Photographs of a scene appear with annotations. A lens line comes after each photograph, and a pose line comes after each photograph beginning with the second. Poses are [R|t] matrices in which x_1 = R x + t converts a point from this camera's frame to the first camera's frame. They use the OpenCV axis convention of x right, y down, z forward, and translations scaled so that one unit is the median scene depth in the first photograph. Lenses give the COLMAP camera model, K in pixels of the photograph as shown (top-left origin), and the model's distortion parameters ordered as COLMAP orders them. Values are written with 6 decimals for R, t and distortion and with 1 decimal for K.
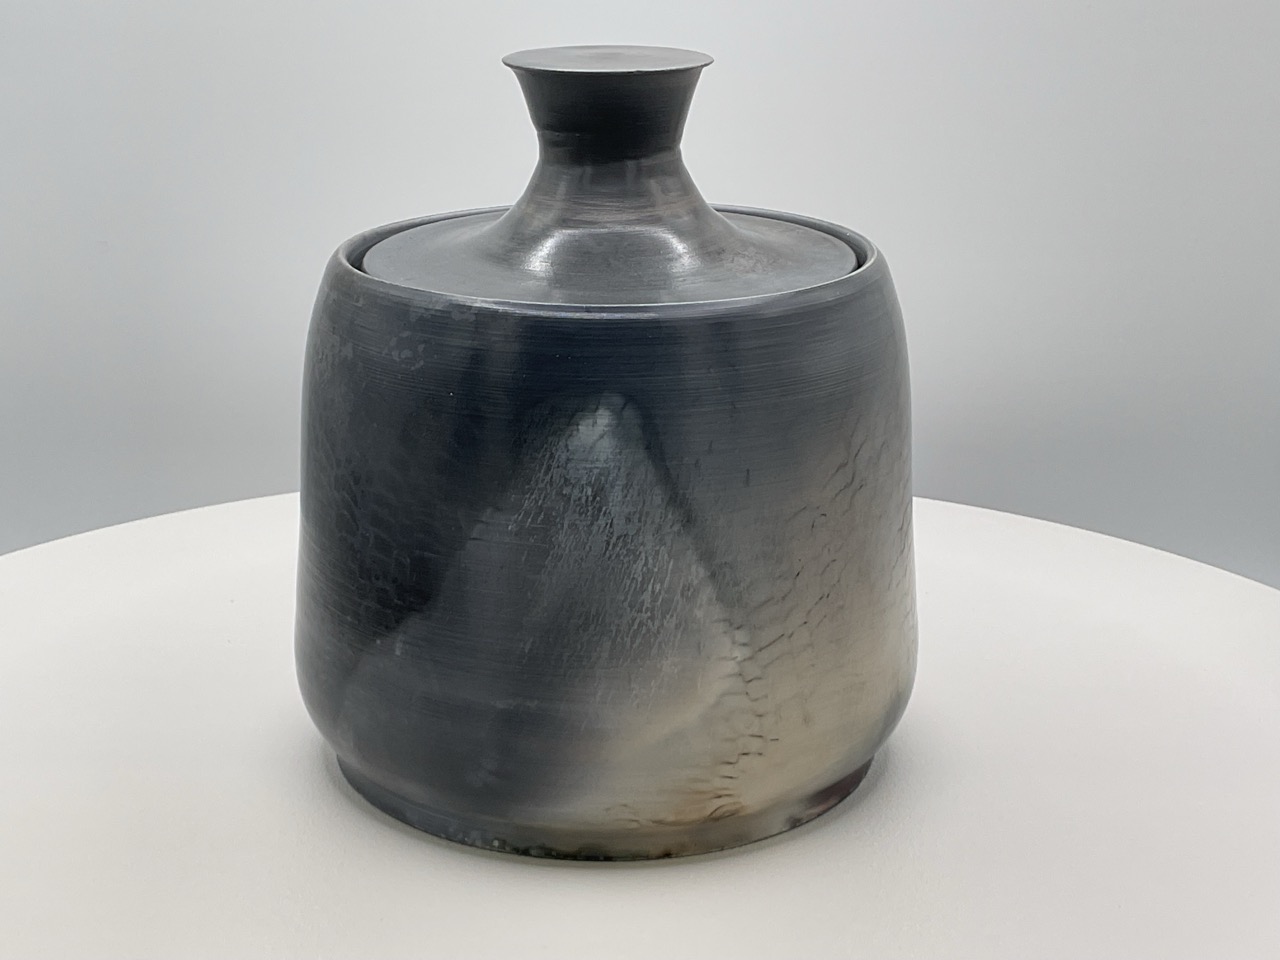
lens RADIAL K [[2107.5, 0, 640.0], [0, 2107.5, 480.0], [0, 0, 1]] dist [0.035368, 0.017327]
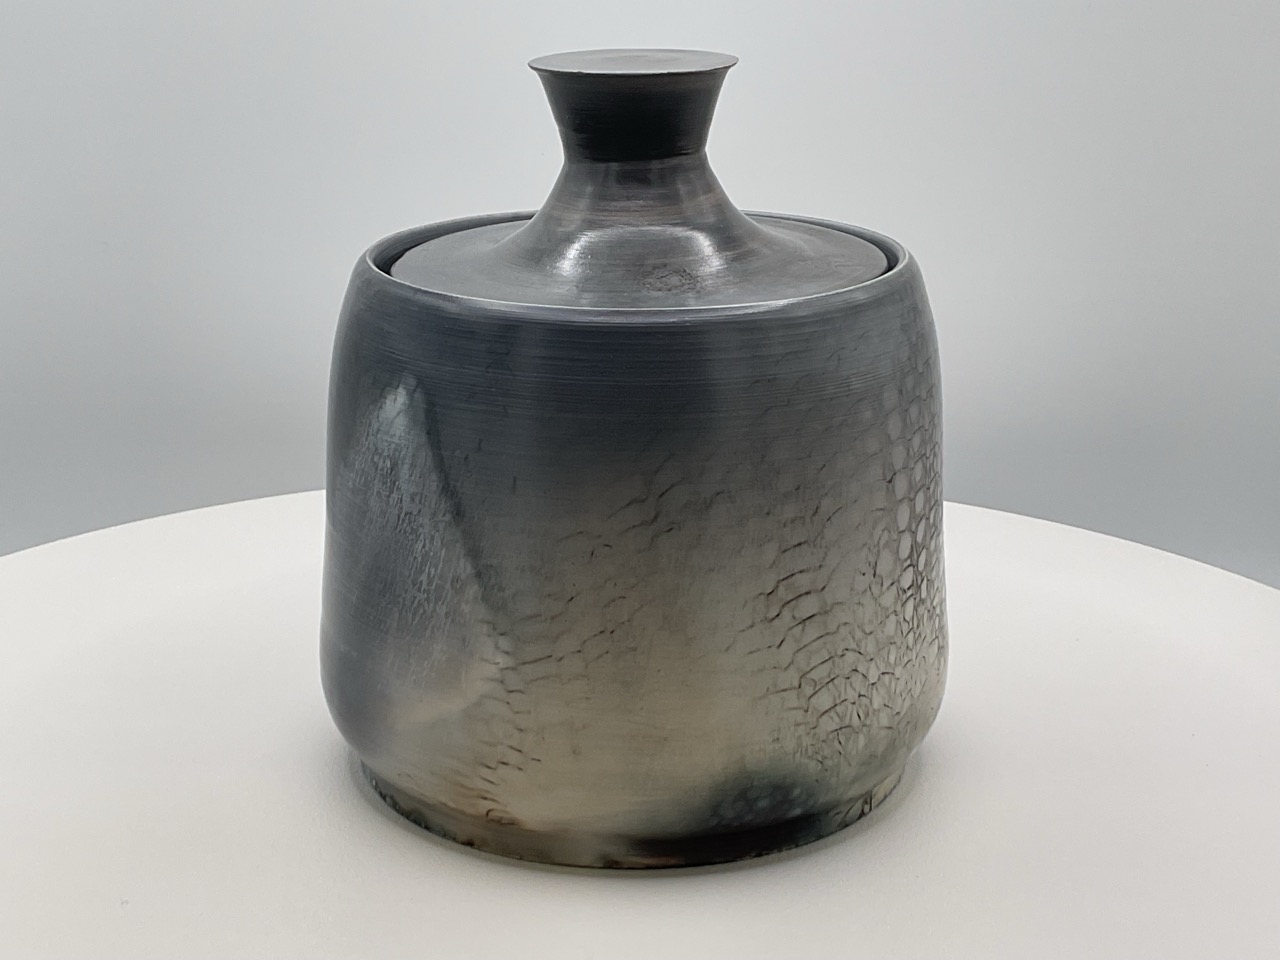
lens RADIAL K [[2107.5, 0, 640.0], [0, 2107.5, 480.0], [0, 0, 1]] dist [0.035368, 0.017327]
pose [[0.707772, 0.205062, -0.676024, 0.756888], [-0.211279, 0.974588, 0.074426, -0.089086], [0.674107, 0.090153, 0.733112, 0.314335]]
